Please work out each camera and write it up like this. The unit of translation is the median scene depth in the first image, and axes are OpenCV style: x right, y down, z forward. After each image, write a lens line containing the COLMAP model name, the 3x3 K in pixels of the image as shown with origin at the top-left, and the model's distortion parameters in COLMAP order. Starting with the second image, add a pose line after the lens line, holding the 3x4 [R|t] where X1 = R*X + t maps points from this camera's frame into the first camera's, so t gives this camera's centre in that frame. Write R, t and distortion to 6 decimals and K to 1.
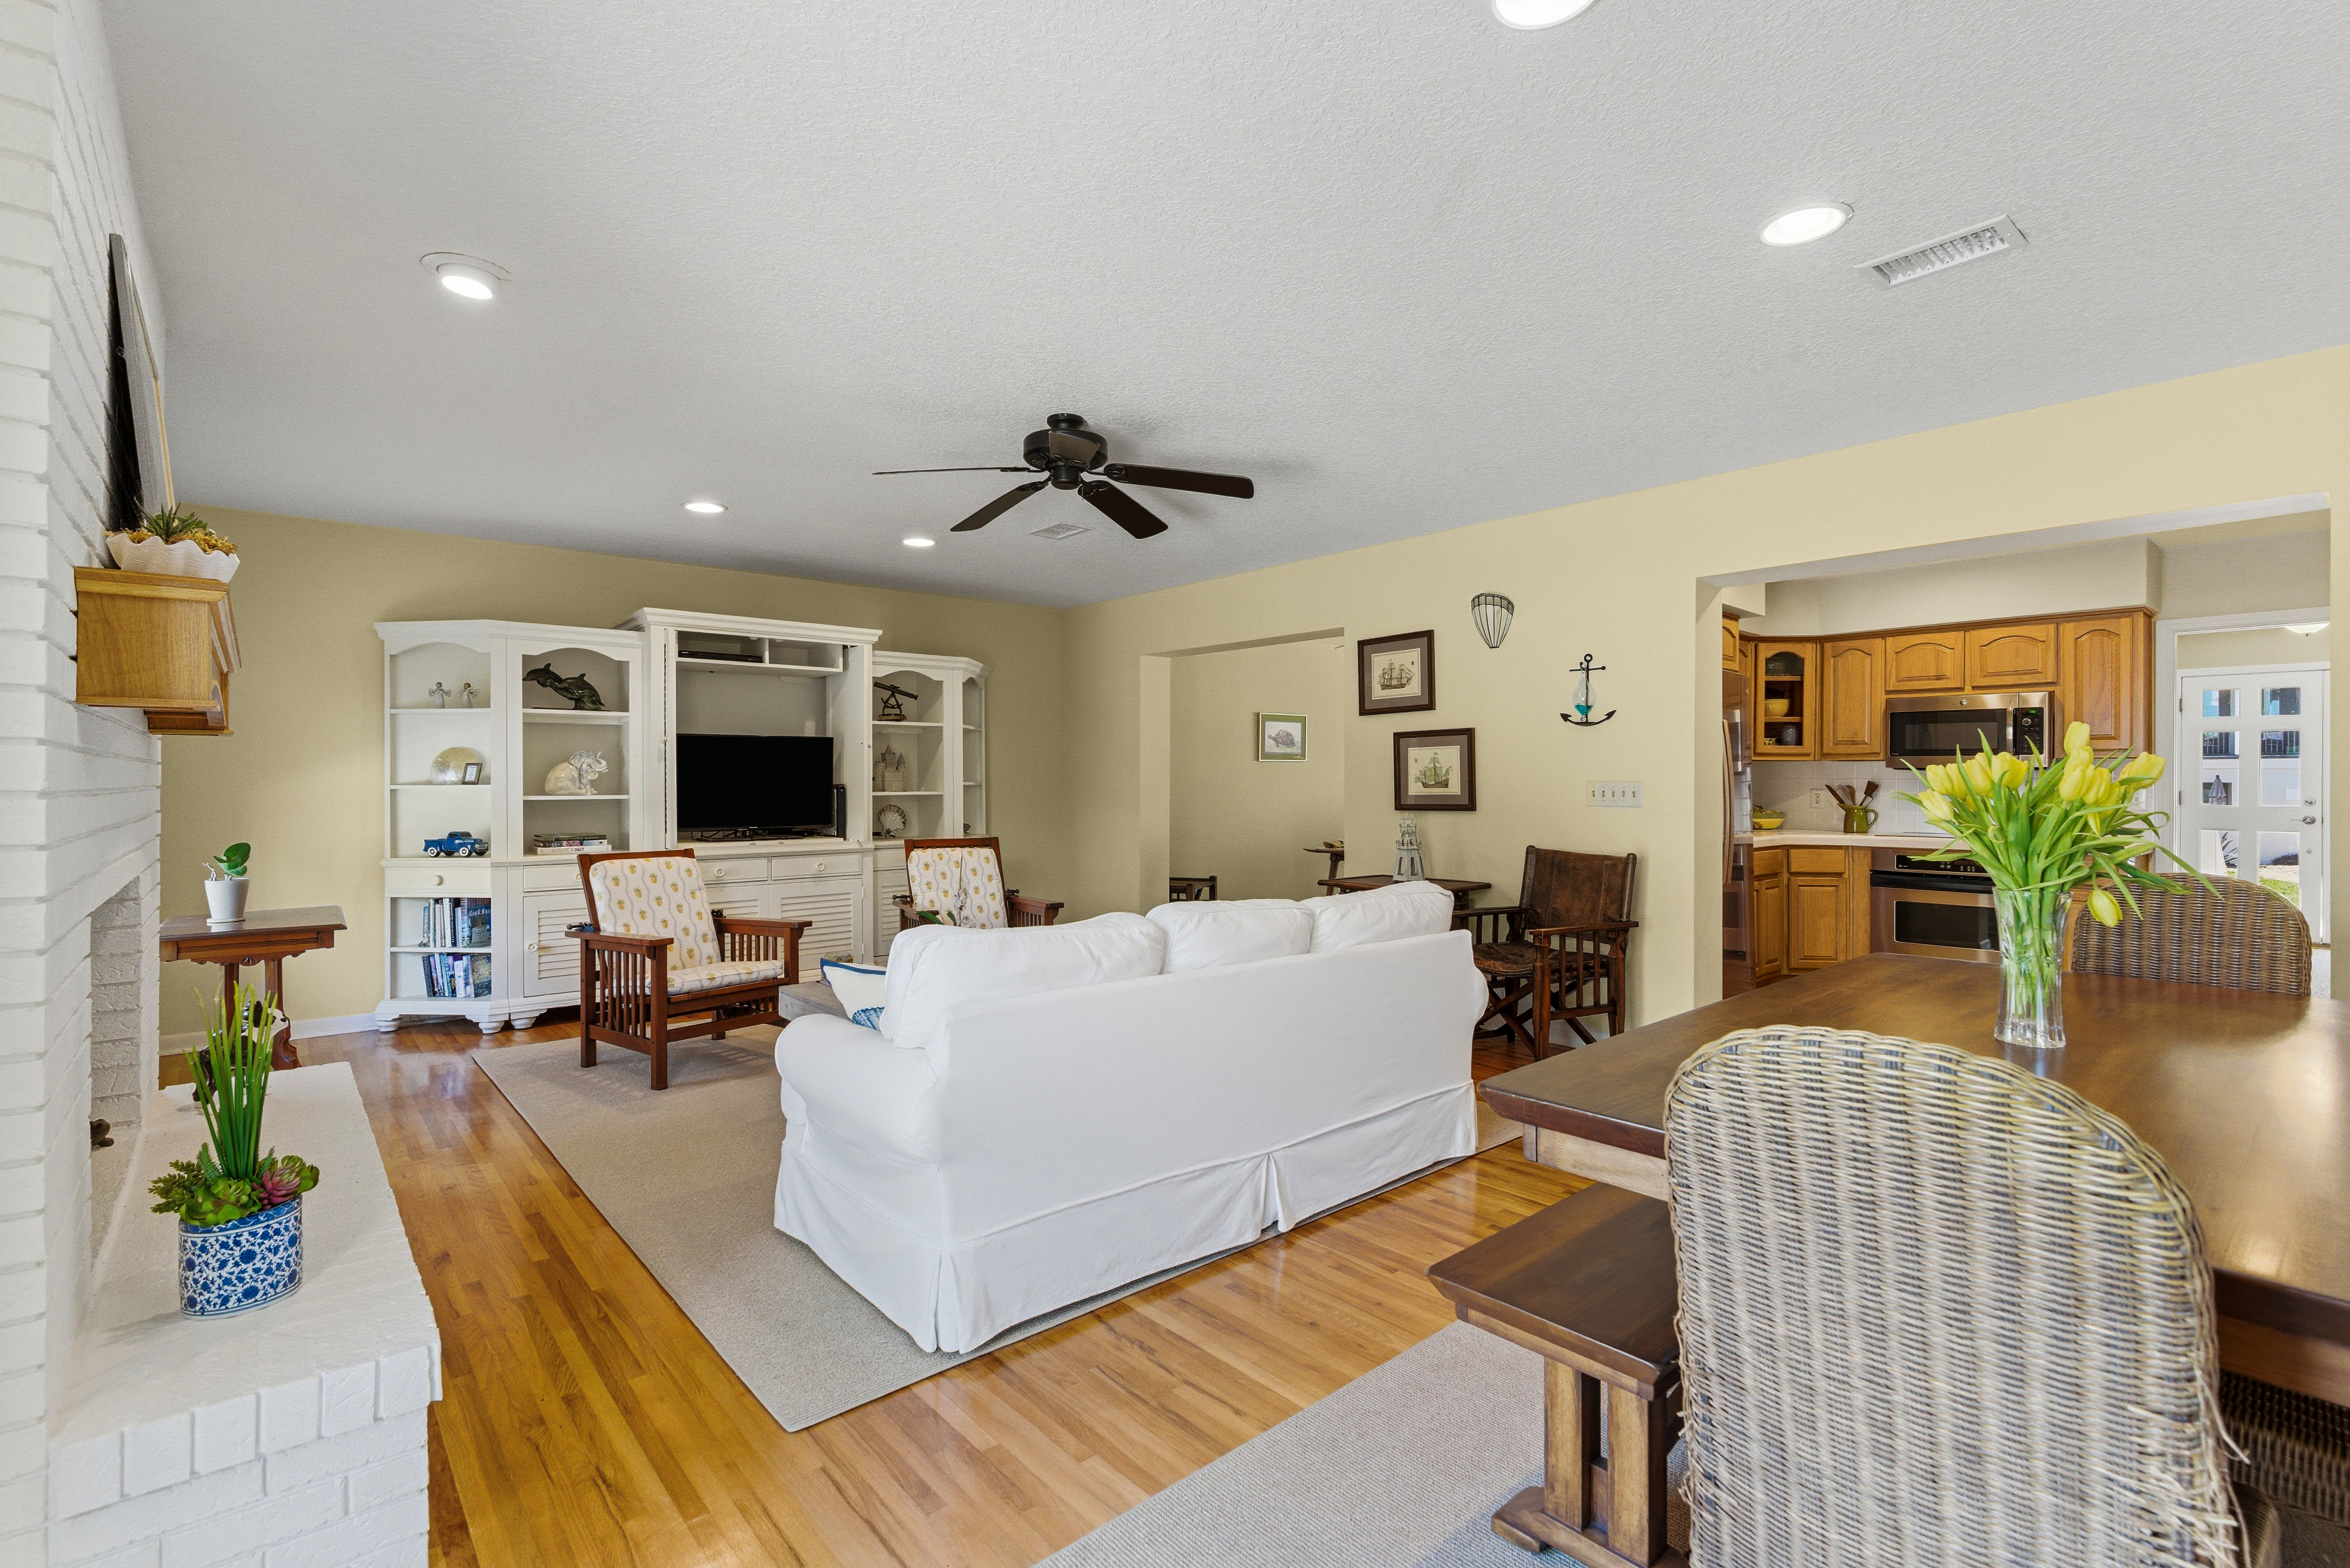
lens RADIAL K [[1061.1, 0, 1175.0], [0, 1061.1, 784.0], [0, 0, 1]] dist [0.001741, 0.000637]
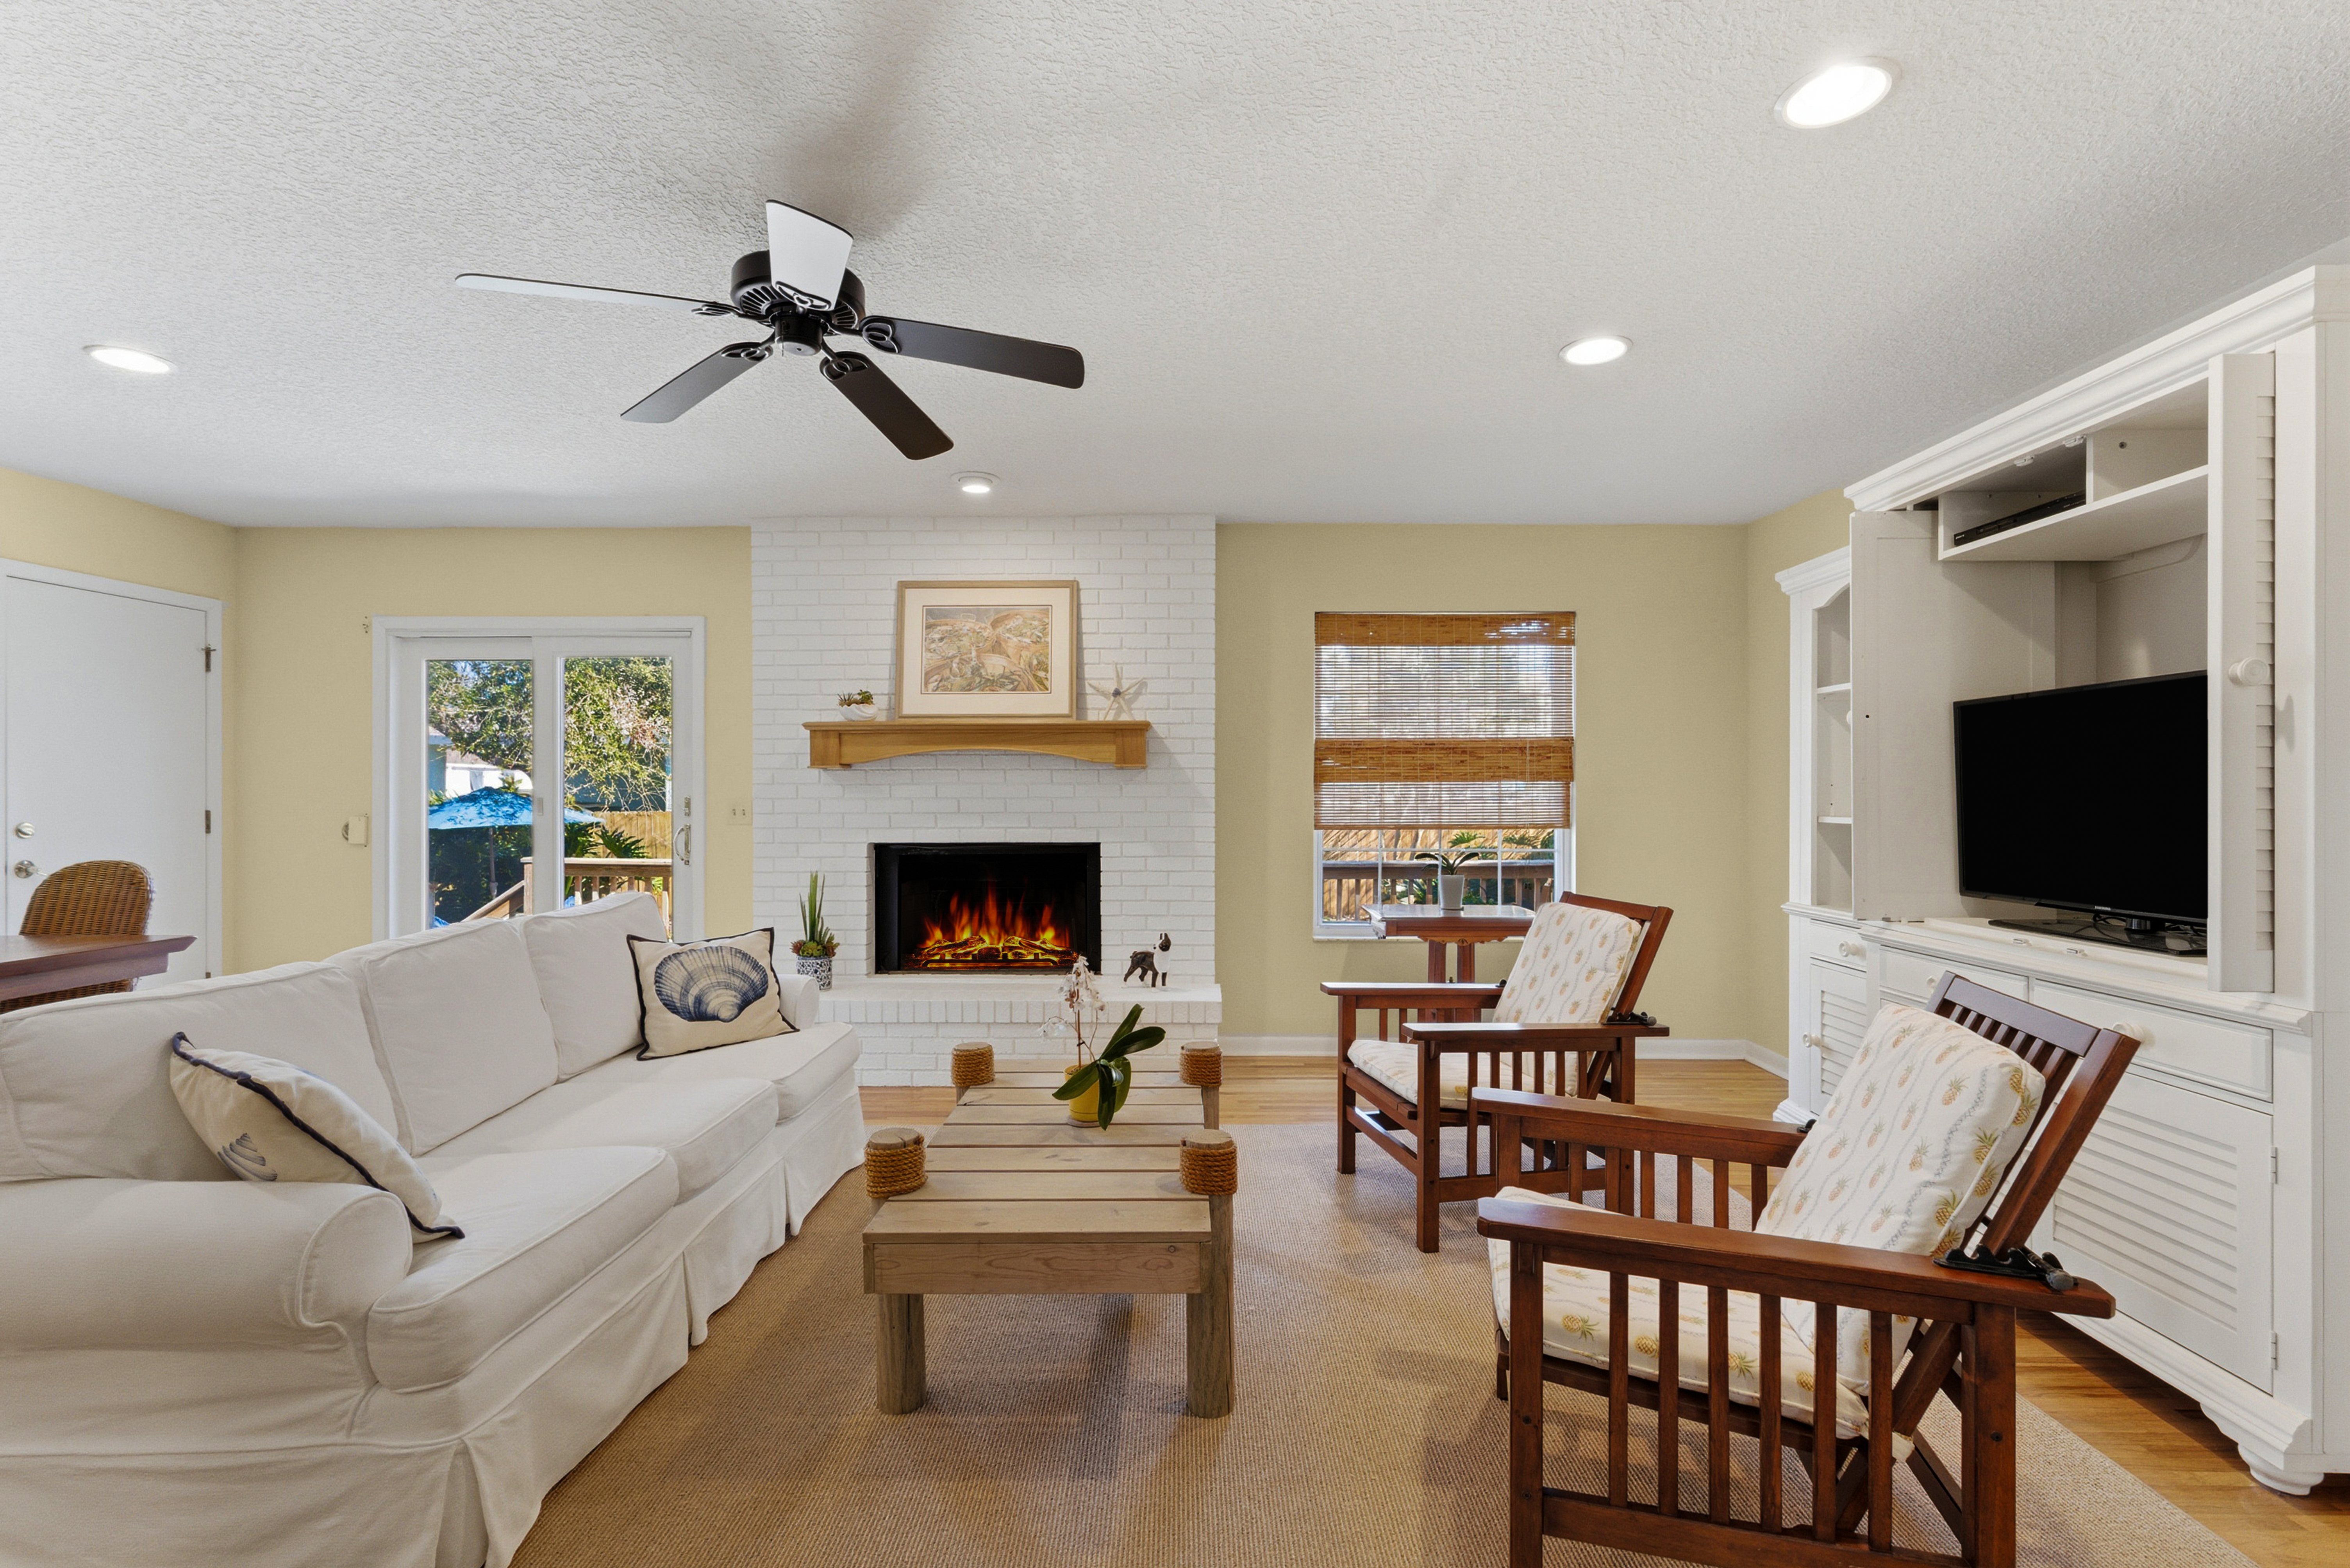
lens RADIAL K [[1056.7, 0, 1171.7], [0, 1056.7, 790.7], [0, 0, 1]] dist [-0.000497, 0.000677]
pose [[-0.664260, -0.004293, -0.747489, 0.142921], [-0.004389, 0.999989, -0.001844, -0.002195], [0.747488, 0.002056, -0.664272, 0.993821]]
